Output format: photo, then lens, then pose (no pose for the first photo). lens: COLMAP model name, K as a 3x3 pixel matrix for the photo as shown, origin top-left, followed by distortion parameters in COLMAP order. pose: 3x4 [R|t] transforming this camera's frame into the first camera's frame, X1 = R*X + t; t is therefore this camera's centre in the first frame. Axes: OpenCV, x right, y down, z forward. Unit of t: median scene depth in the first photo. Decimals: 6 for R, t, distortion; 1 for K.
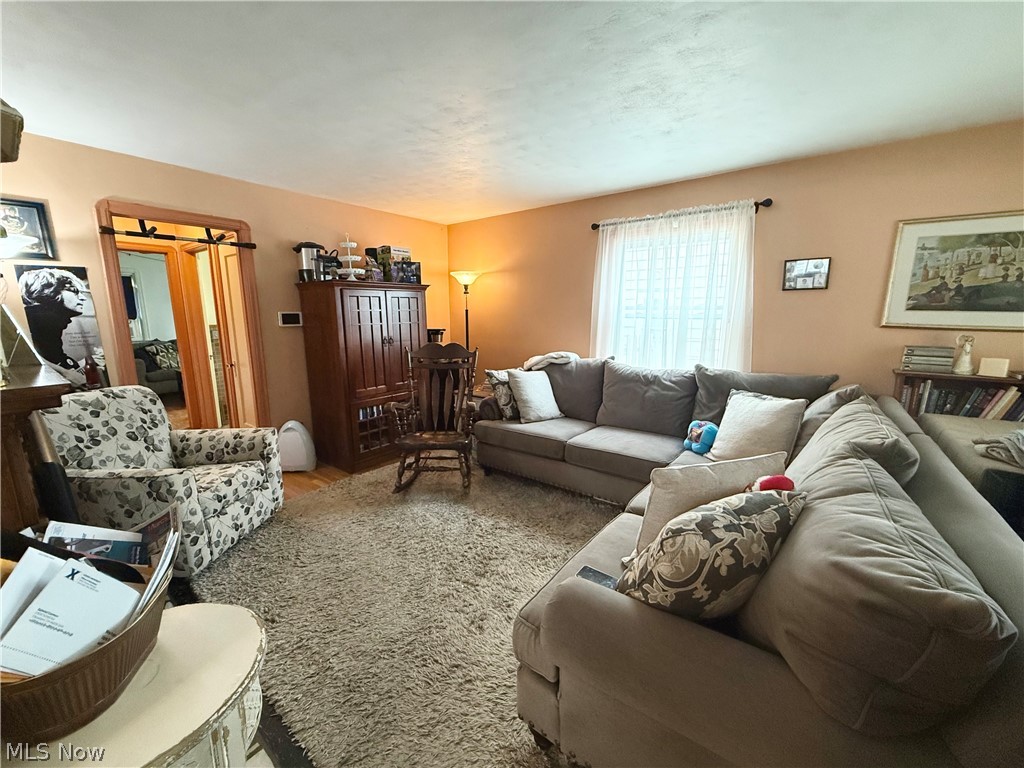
lens RADIAL K [[407.9, 0, 507.8], [0, 407.9, 384.9], [0, 0, 1]] dist [-0.000375, -0.000209]
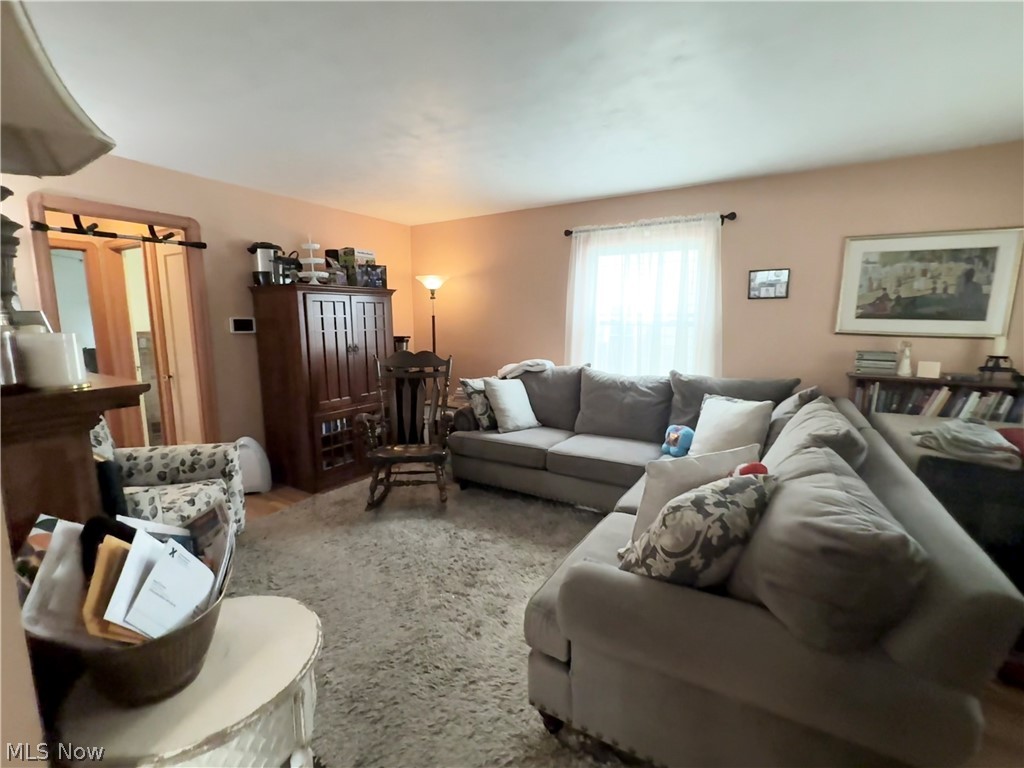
lens RADIAL K [[448.7, 0, 512.0], [0, 448.7, 384.0], [0, 0, 1]] dist [-0.000741, -0.000001]
pose [[0.993902, -0.012406, 0.109565, -0.064173], [0.015786, 0.999424, -0.030031, 0.012876], [-0.109130, 0.031577, 0.993526, -0.079575]]
